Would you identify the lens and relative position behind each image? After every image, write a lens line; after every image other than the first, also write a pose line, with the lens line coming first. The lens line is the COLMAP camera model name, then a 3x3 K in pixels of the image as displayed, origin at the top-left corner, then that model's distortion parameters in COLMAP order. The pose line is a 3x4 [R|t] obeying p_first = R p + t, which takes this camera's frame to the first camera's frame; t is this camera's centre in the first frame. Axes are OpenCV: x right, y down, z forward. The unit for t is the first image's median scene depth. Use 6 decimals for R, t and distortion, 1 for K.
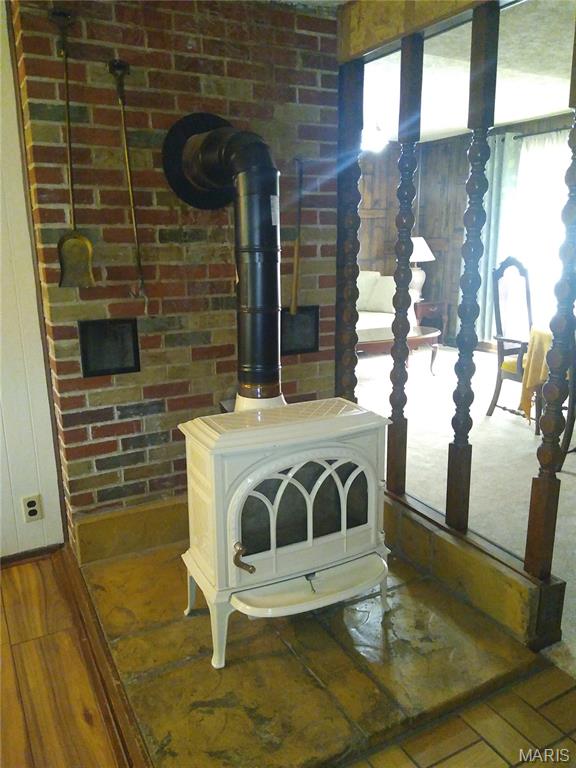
lens RADIAL K [[605.2, 0, 289.5], [0, 605.2, 379.2], [0, 0, 1]] dist [0.049618, -0.045593]
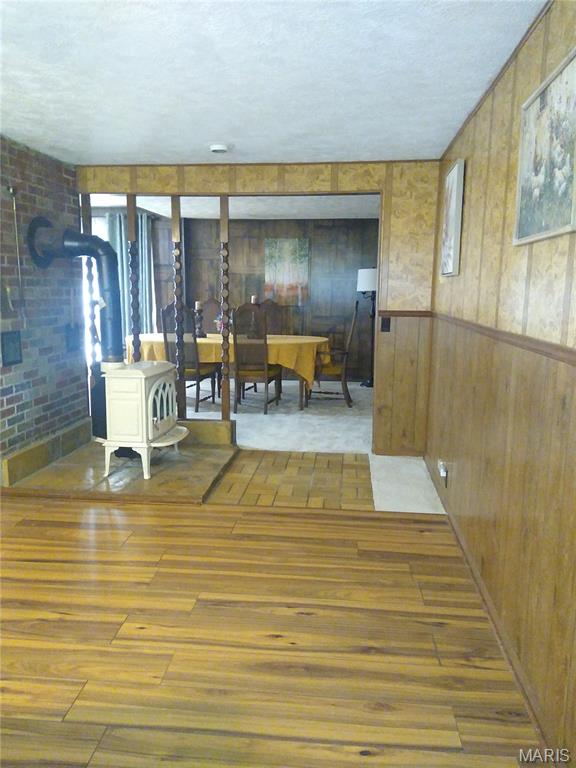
lens RADIAL K [[605.2, 0, 287.1], [0, 605.2, 385.8], [0, 0, 1]] dist [0.049618, -0.045593]
pose [[0.574045, -0.119886, 0.810000, -1.083502], [0.184781, 0.982673, 0.014489, 0.144618], [-0.797702, 0.141356, 0.586251, -0.497016]]
